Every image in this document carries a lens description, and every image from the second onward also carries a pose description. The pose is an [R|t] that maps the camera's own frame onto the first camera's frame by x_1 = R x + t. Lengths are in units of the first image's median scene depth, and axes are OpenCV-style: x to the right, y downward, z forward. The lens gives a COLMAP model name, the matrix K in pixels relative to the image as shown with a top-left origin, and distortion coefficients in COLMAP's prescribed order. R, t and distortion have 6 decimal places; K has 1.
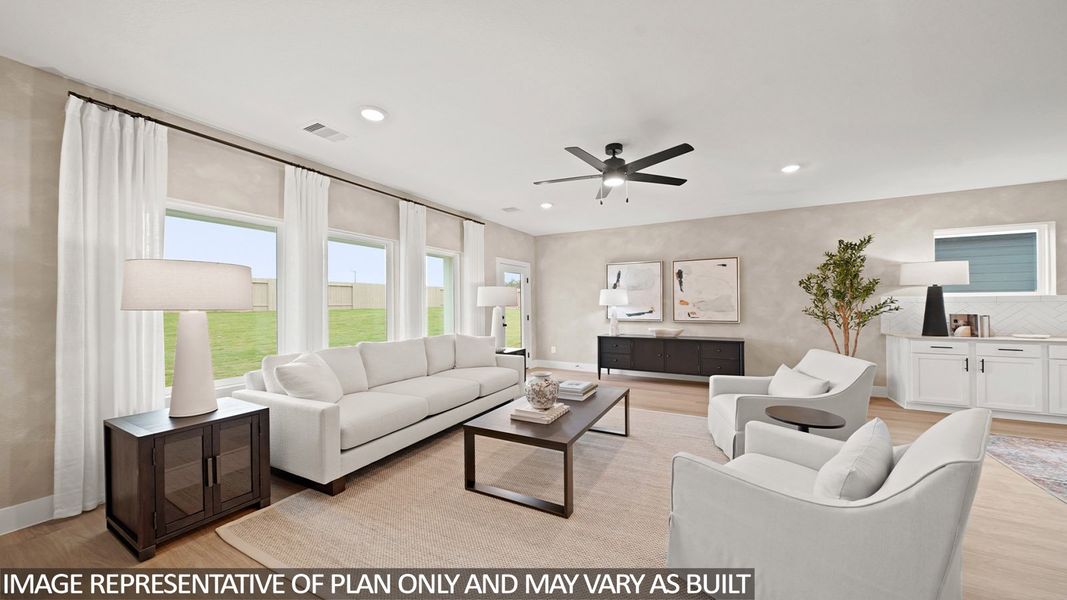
lens RADIAL K [[367.2, 0, 537.6], [0, 367.2, 304.1], [0, 0, 1]] dist [-0.005499, -0.000028]
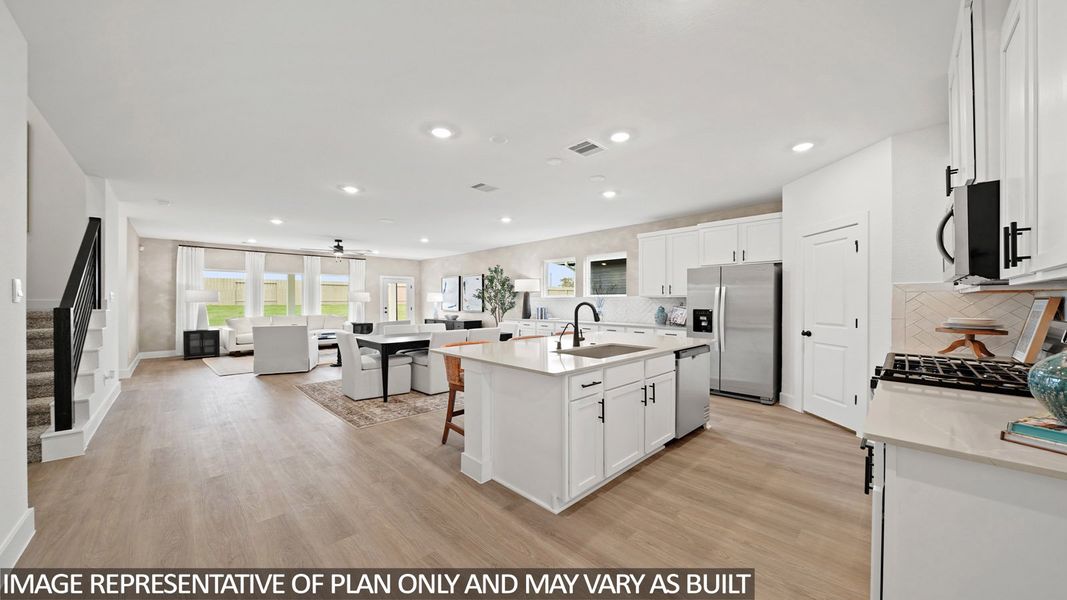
lens RADIAL K [[367.7, 0, 536.9], [0, 367.7, 301.4], [0, 0, 1]] dist [0.001183, -0.000057]
pose [[0.952793, 0.006583, -0.303551, 1.450449], [-0.004910, 0.999968, 0.006274, -0.013340], [0.303582, -0.004487, 0.952795, -0.645698]]
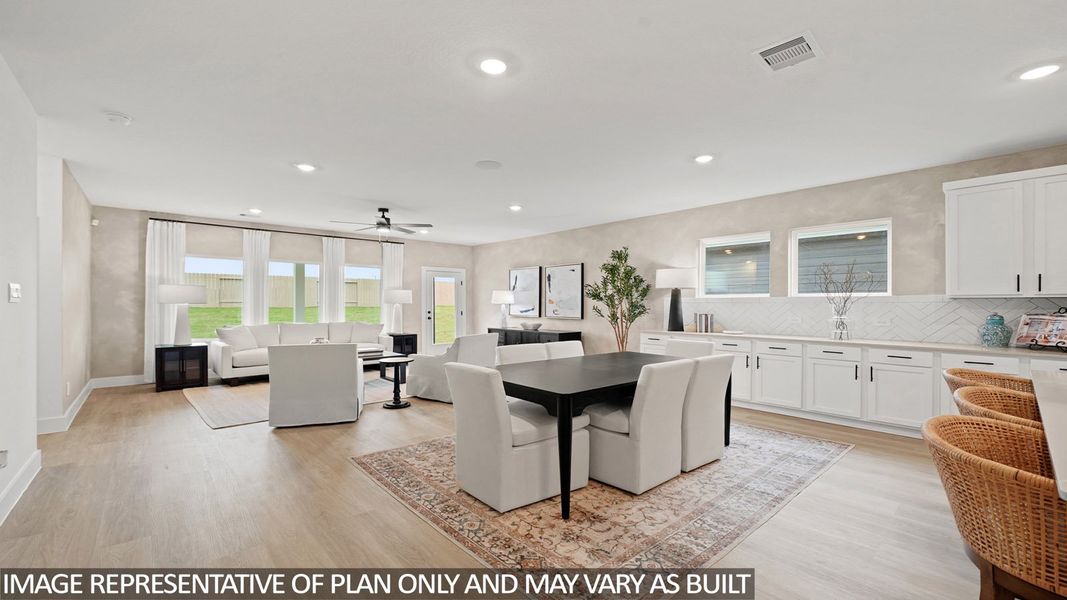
lens RADIAL K [[429.2, 0, 539.3], [0, 429.2, 303.4], [0, 0, 1]] dist [-0.000839, 0.000343]
pose [[0.940199, 0.009584, -0.340490, 0.974559], [-0.007765, 0.999947, 0.006704, -0.009065], [0.340536, -0.003659, 0.940224, -0.380241]]
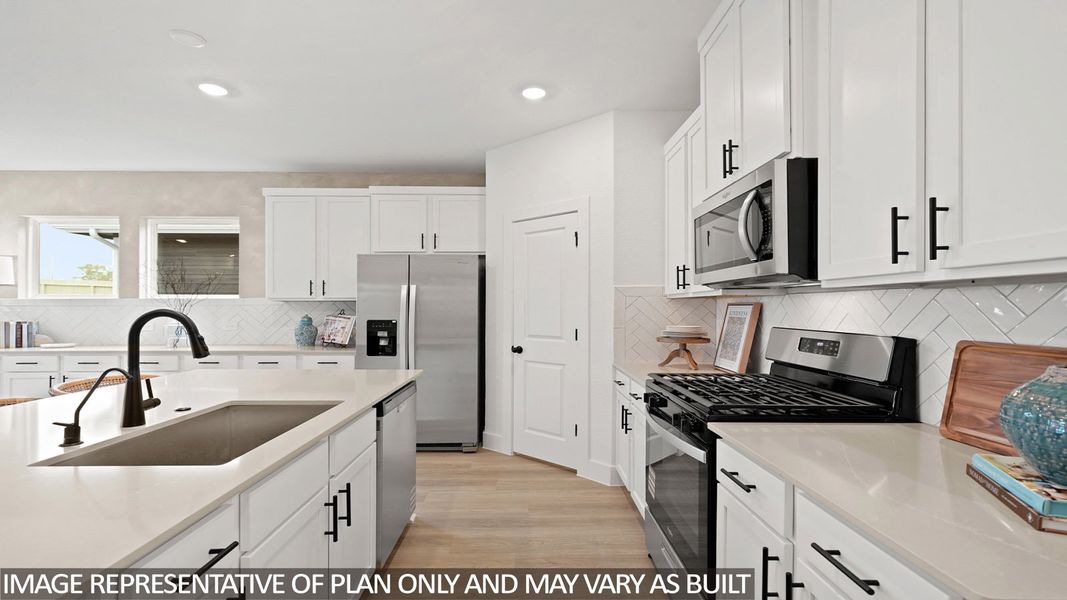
lens RADIAL K [[498.2, 0, 535.1], [0, 498.2, 305.1], [0, 0, 1]] dist [0.001664, -0.000782]
pose [[0.878398, 0.008879, 0.477847, 1.400372], [-0.007992, 0.999960, -0.003889, -0.012284], [-0.477863, -0.000403, 0.878434, -0.446425]]
